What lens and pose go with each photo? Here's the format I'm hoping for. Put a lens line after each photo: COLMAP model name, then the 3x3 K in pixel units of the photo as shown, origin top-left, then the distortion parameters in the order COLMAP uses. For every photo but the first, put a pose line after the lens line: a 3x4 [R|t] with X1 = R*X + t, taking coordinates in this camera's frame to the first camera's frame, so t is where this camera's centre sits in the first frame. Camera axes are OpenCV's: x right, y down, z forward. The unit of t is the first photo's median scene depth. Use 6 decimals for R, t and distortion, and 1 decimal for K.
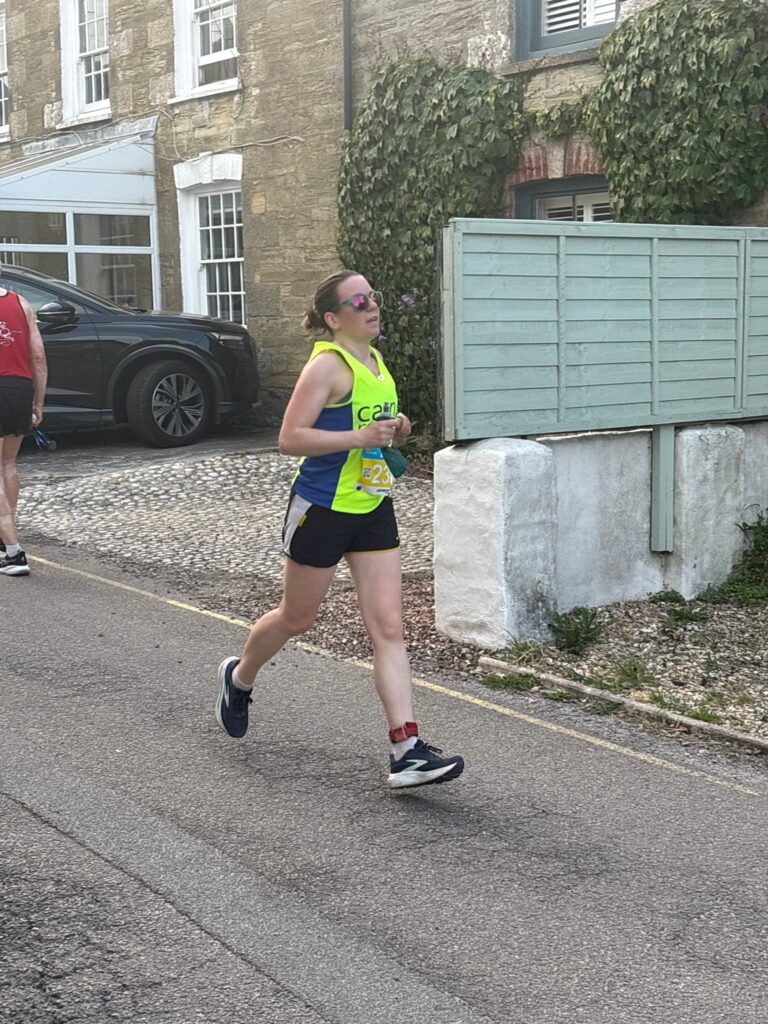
lens RADIAL K [[1495.0, 0, 390.1], [0, 1495.0, 529.0], [0, 0, 1]] dist [0.076927, 0.000000]
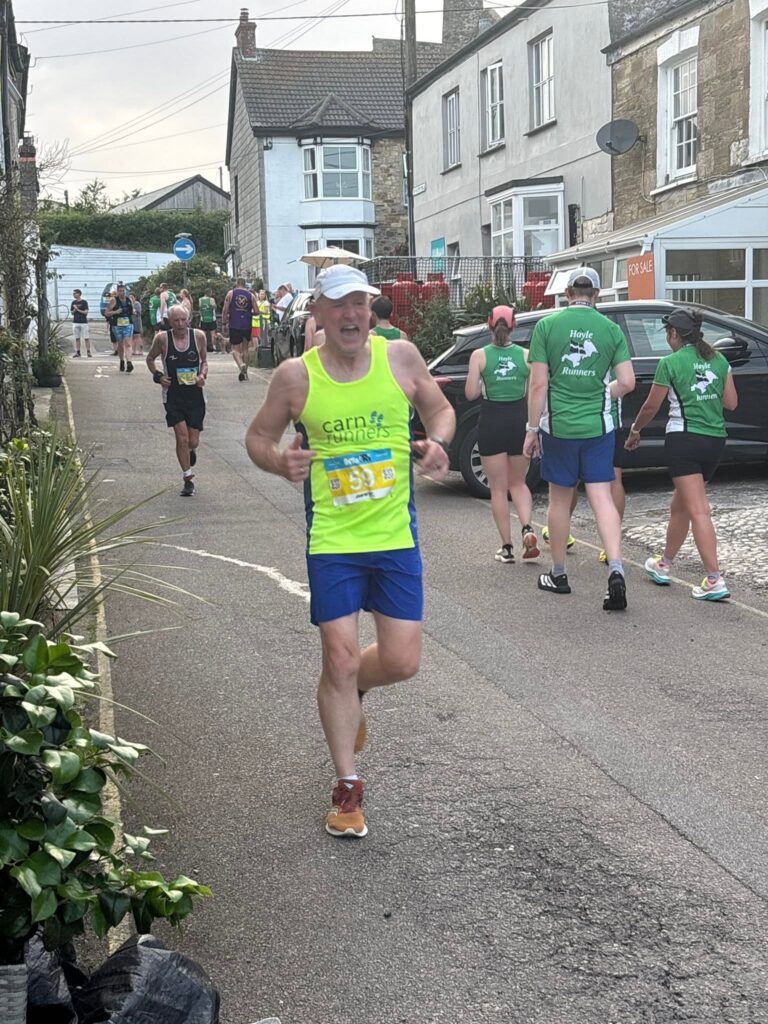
lens RADIAL K [[1495.0, 0, 401.6], [0, 1495.0, 534.3], [0, 0, 1]] dist [0.076927, 0.000000]
pose [[0.906925, 0.041629, -0.419231, 0.010550], [-0.048286, 0.998820, -0.005278, -0.000680], [0.418516, 0.025030, 0.907864, -0.019493]]
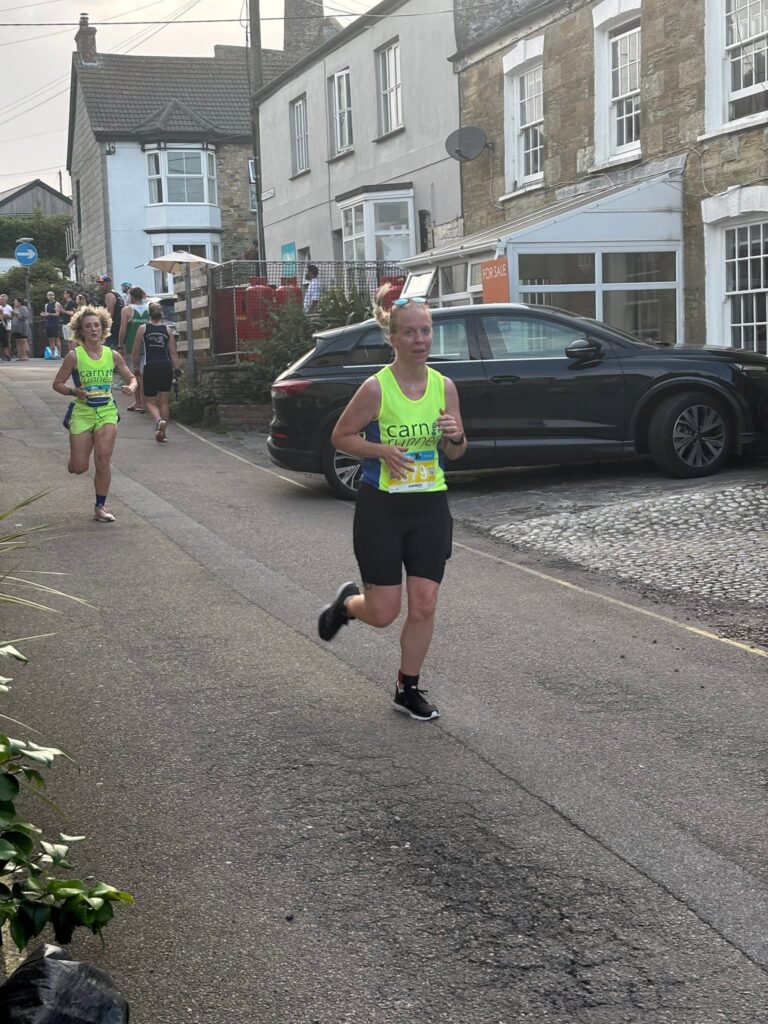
lens RADIAL K [[1495.0, 0, 394.9], [0, 1495.0, 509.9], [0, 0, 1]] dist [0.076927, 0.000000]
pose [[0.943601, 0.016059, -0.330696, 0.000353], [-0.027042, 0.999224, -0.028638, 0.001735], [0.329980, 0.035965, 0.943303, -0.022858]]
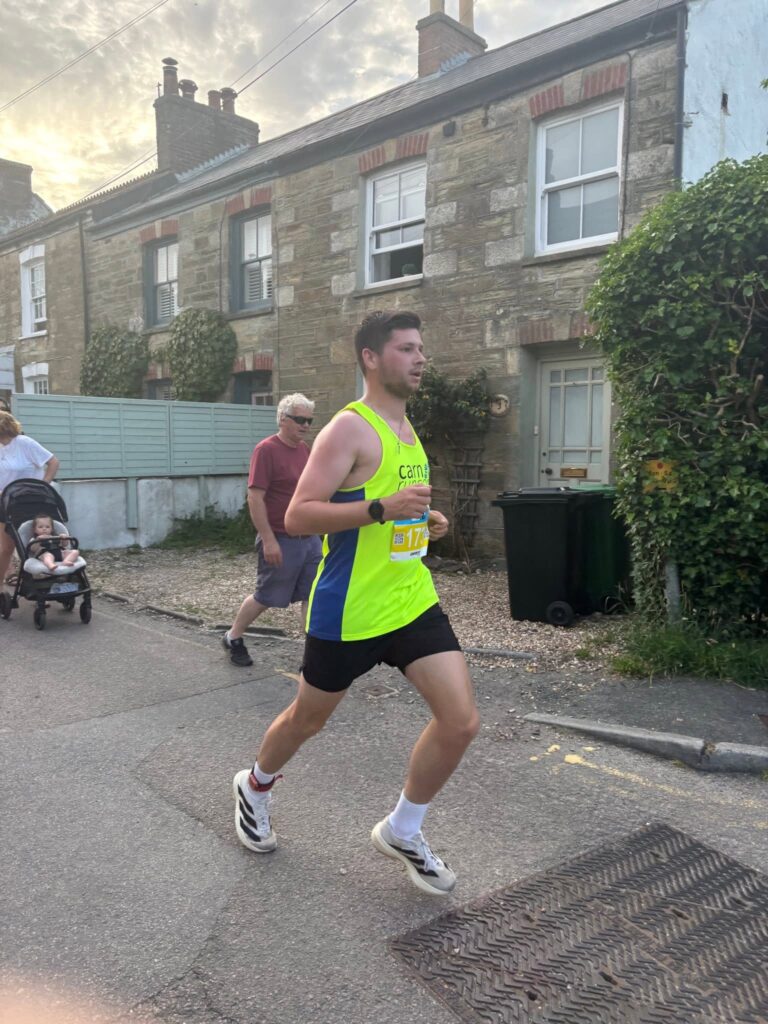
lens RADIAL K [[762.6, 0, 379.4], [0, 762.6, 500.6], [0, 0, 1]] dist [0.058398, -0.056035]
pose [[0.988319, 0.002589, 0.152378, 0.250899], [0.007795, 0.997688, -0.067507, 0.037446], [-0.152200, 0.067907, 0.986014, -0.206218]]
